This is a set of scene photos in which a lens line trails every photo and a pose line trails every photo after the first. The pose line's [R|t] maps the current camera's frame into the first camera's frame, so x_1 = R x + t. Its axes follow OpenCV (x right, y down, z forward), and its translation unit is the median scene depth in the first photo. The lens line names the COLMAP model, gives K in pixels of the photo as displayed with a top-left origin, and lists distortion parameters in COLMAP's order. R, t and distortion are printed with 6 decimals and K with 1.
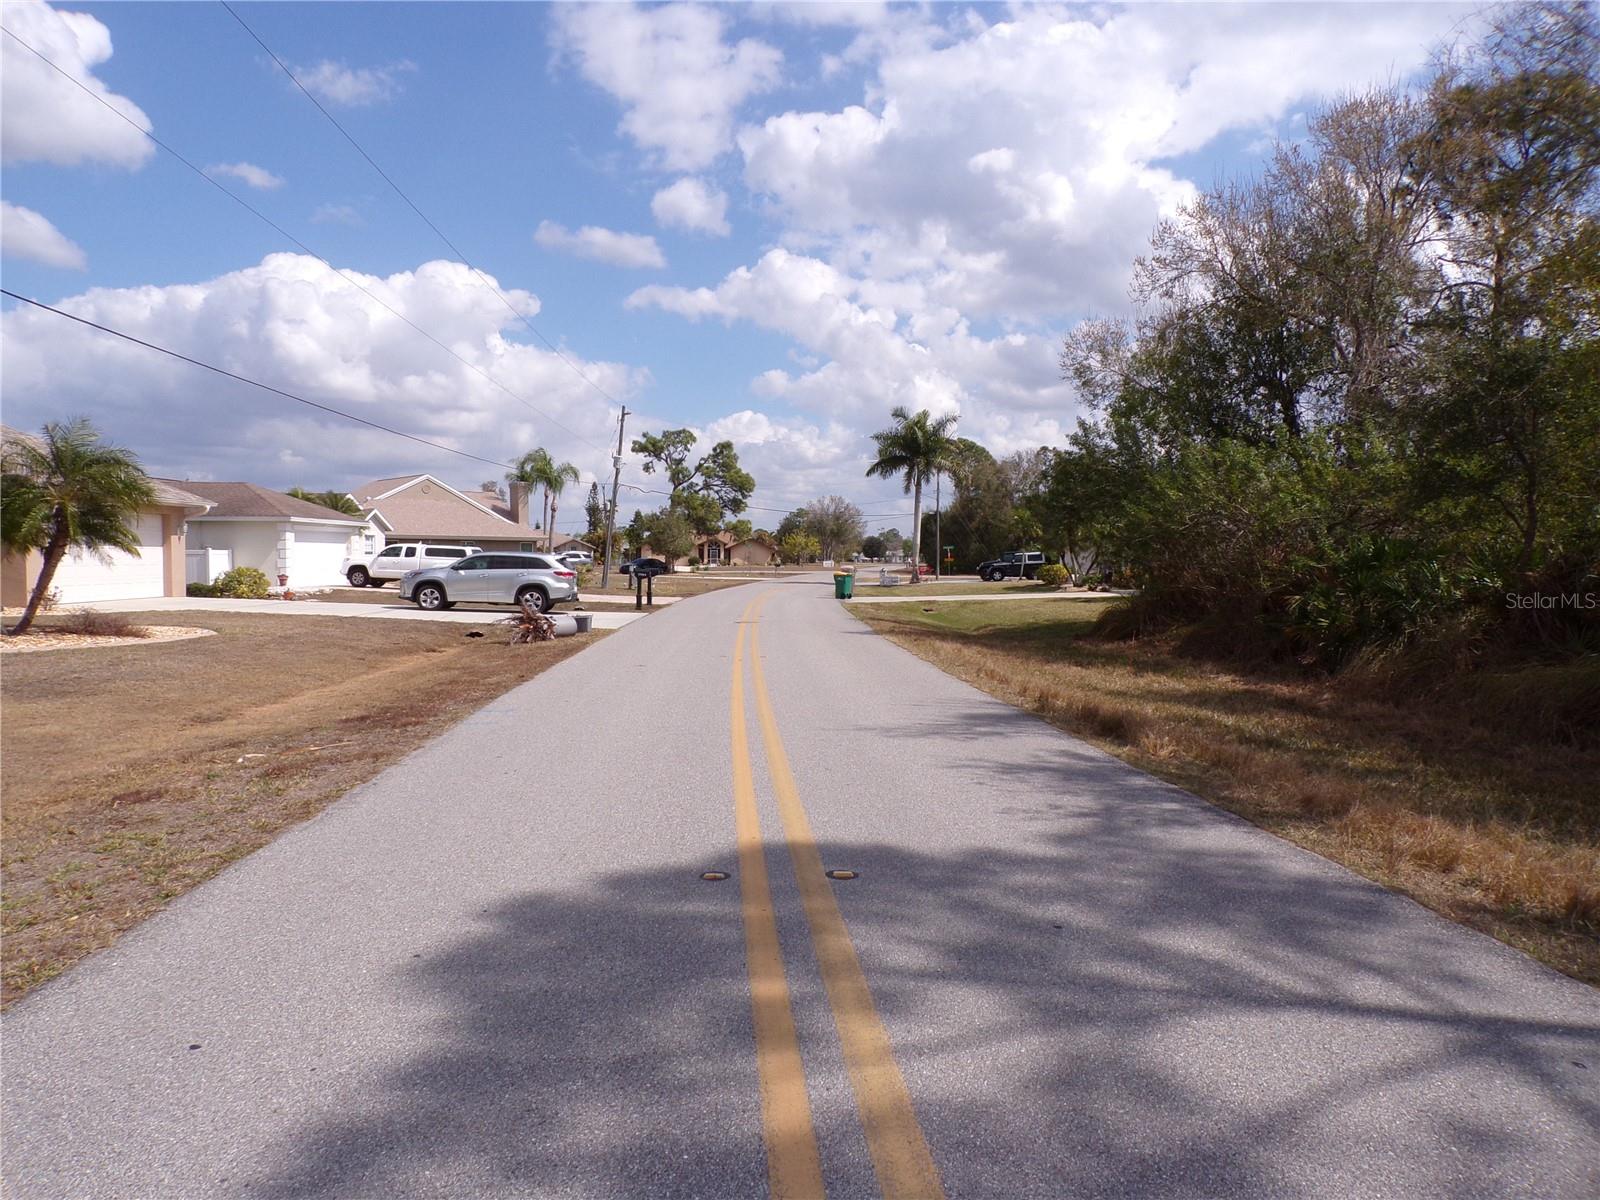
lens RADIAL K [[1081.4, 0, 753.1], [0, 1081.4, 601.3], [0, 0, 1]] dist [-0.077637, 0.054726]
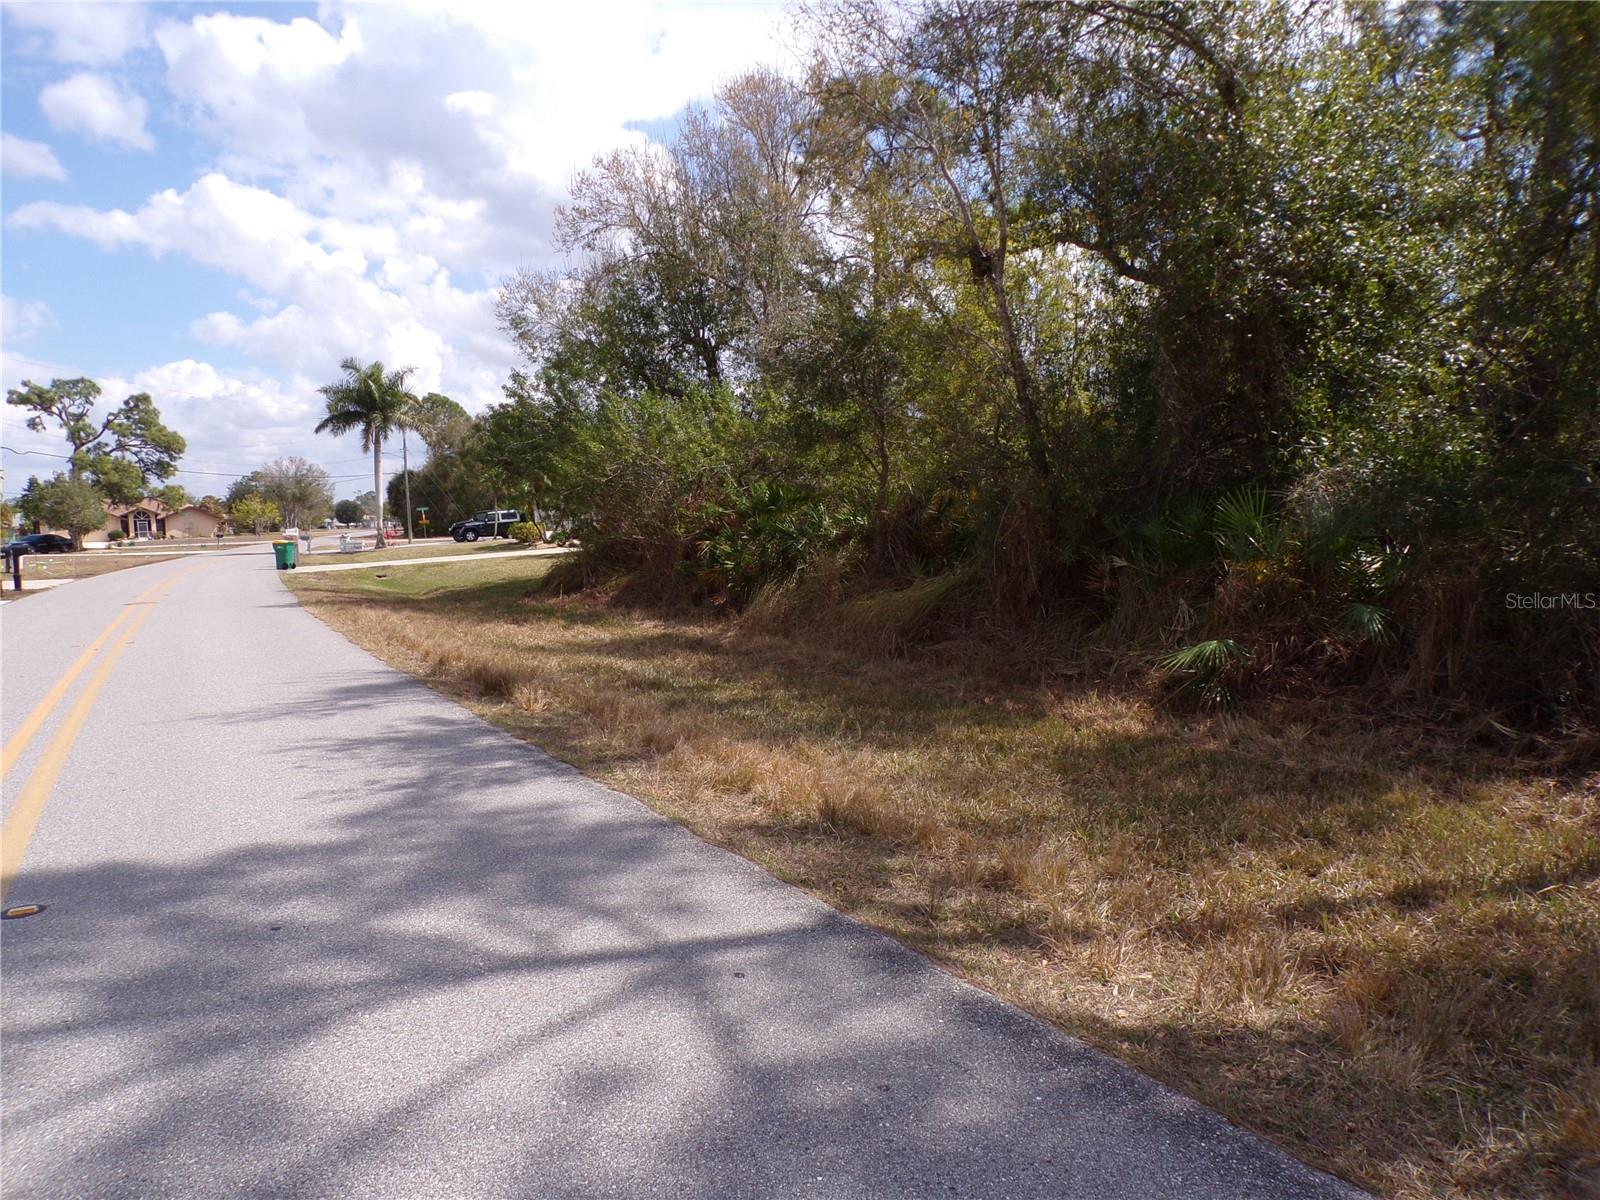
lens RADIAL K [[1084.3, 0, 800.0], [0, 1084.3, 600.0], [0, 0, 1]] dist [-0.018362, 0.003248]
pose [[0.879561, -0.072092, 0.470292, 0.033097], [0.055225, 0.997242, 0.049584, 0.001961], [-0.472570, -0.017641, 0.881117, 0.002952]]
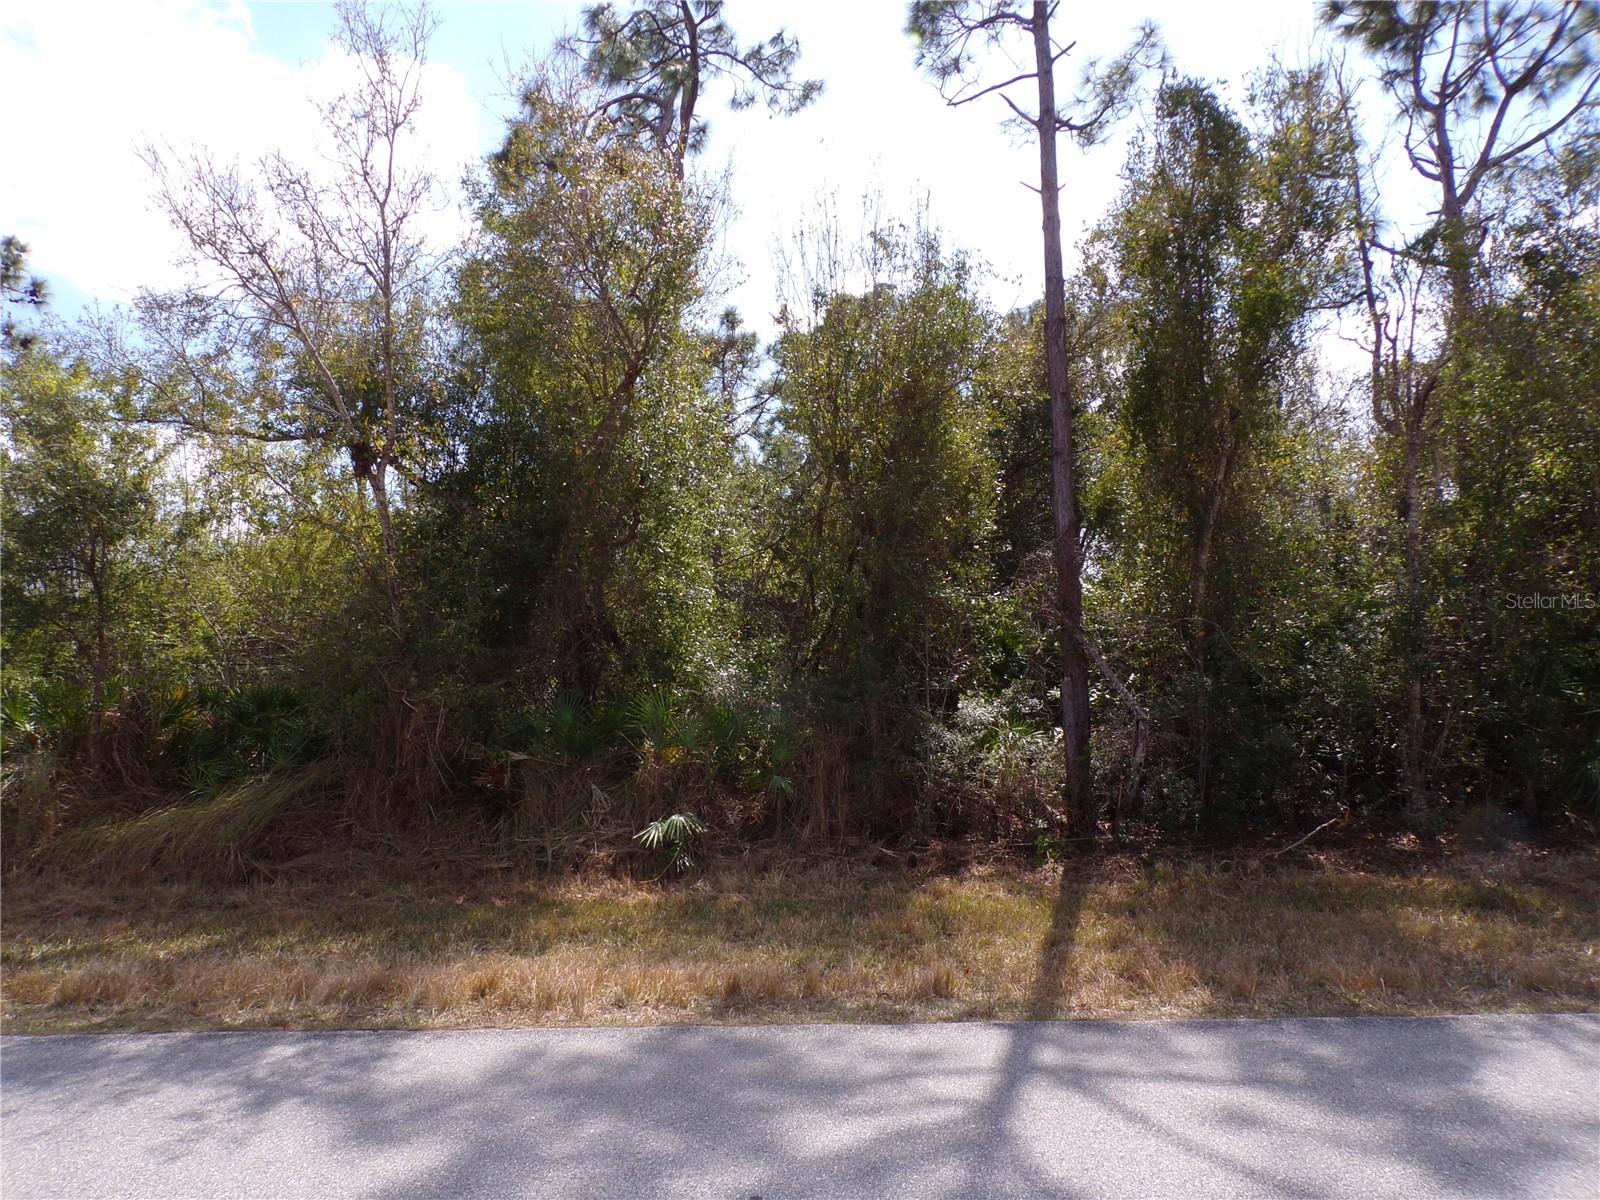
lens RADIAL K [[1081.4, 0, 753.1], [0, 1081.4, 601.3], [0, 0, 1]] dist [-0.077637, 0.054726]
pose [[0.124777, 0.064605, 0.990079, -0.057565], [0.069740, 0.994839, -0.073705, -0.005994], [-0.989731, 0.078245, 0.119628, 0.110427]]
